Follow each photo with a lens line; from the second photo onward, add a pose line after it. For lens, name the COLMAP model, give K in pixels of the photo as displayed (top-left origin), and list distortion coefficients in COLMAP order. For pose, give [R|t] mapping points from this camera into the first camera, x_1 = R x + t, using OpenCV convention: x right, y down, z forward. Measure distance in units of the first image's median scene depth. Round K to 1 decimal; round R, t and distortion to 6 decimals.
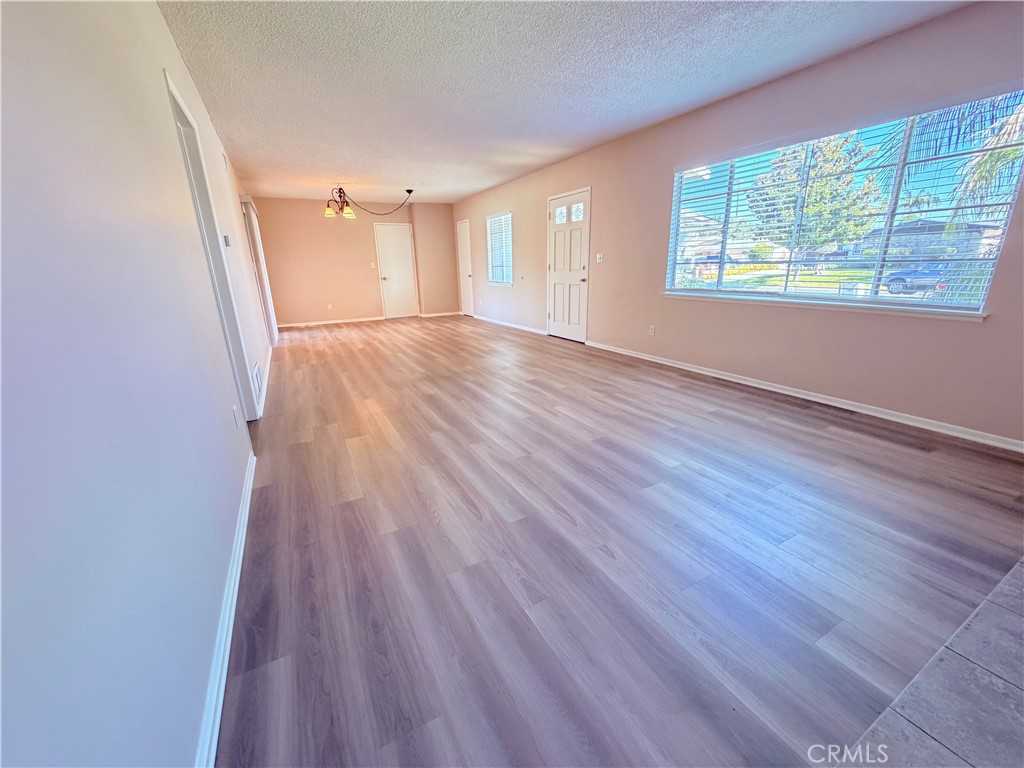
lens RADIAL K [[408.1, 0, 510.5], [0, 408.1, 385.3], [0, 0, 1]] dist [0.000224, 0.000239]
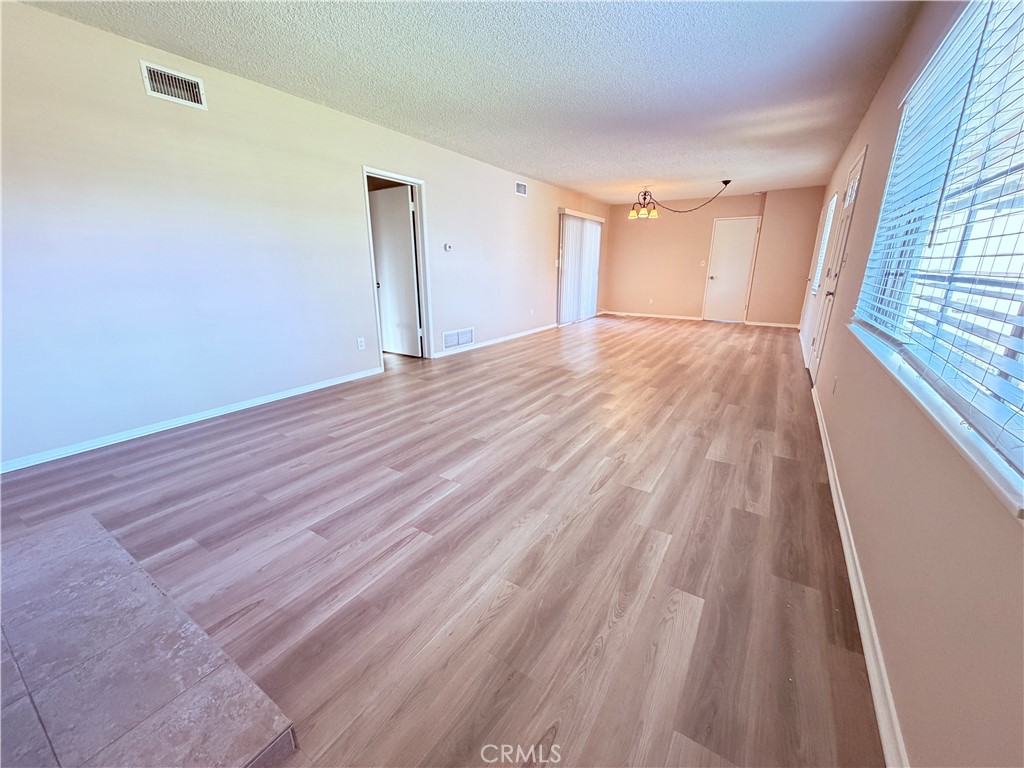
lens RADIAL K [[408.1, 0, 510.5], [0, 408.1, 385.3], [0, 0, 1]] dist [0.000224, 0.000239]
pose [[0.479657, 0.271452, -0.834412, 0.938843], [-0.261114, 0.952021, 0.159613, -0.160102], [0.837704, 0.141317, 0.527523, 0.444895]]
